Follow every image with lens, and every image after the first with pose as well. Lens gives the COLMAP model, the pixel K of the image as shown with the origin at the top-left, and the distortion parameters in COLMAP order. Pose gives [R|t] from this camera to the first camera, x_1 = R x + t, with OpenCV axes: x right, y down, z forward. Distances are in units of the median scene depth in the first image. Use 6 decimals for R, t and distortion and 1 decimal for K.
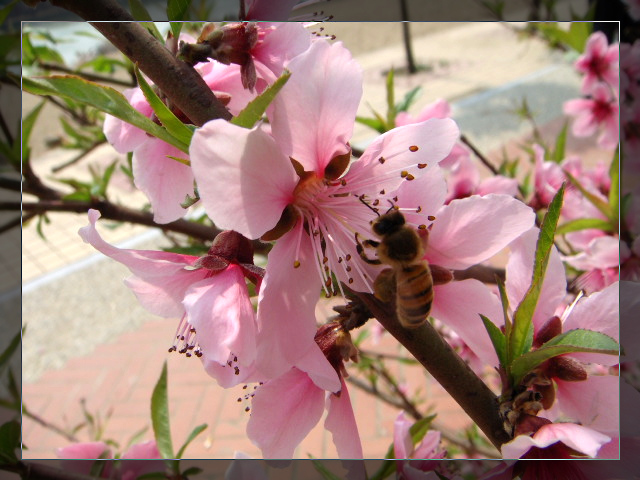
lens RADIAL K [[615.7, 0, 320.2], [0, 615.7, 222.4], [0, 0, 1]] dist [-0.169731, 0.089056]
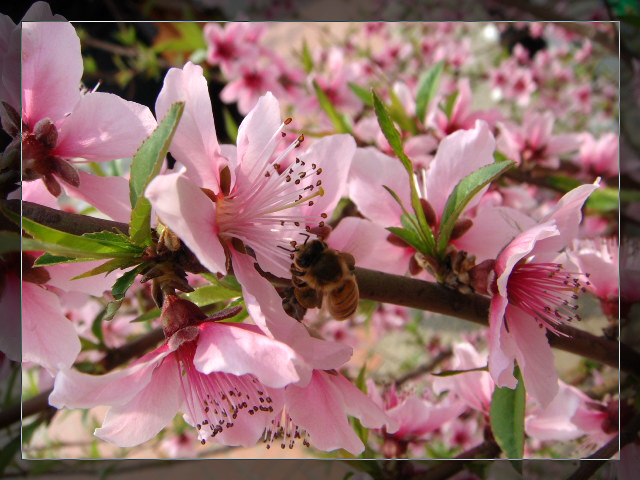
lens RADIAL K [[615.7, 0, 320.2], [0, 615.7, 222.4], [0, 0, 1]] dist [-0.169731, 0.089056]
pose [[0.689715, -0.568690, 0.448202, -0.295136], [0.603480, 0.793535, 0.078193, -0.017450], [-0.400132, 0.216550, 0.890506, 0.031675]]
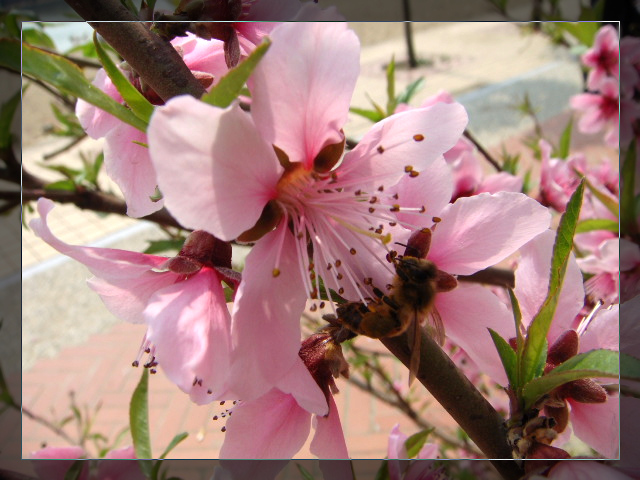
lens RADIAL K [[615.7, 0, 320.2], [0, 615.7, 222.4], [0, 0, 1]] dist [-0.169731, 0.089056]
pose [[0.999812, 0.018963, 0.003943, 0.011564], [-0.019007, 0.999753, 0.011497, -0.007150], [-0.003724, -0.011570, 0.999926, 0.113936]]
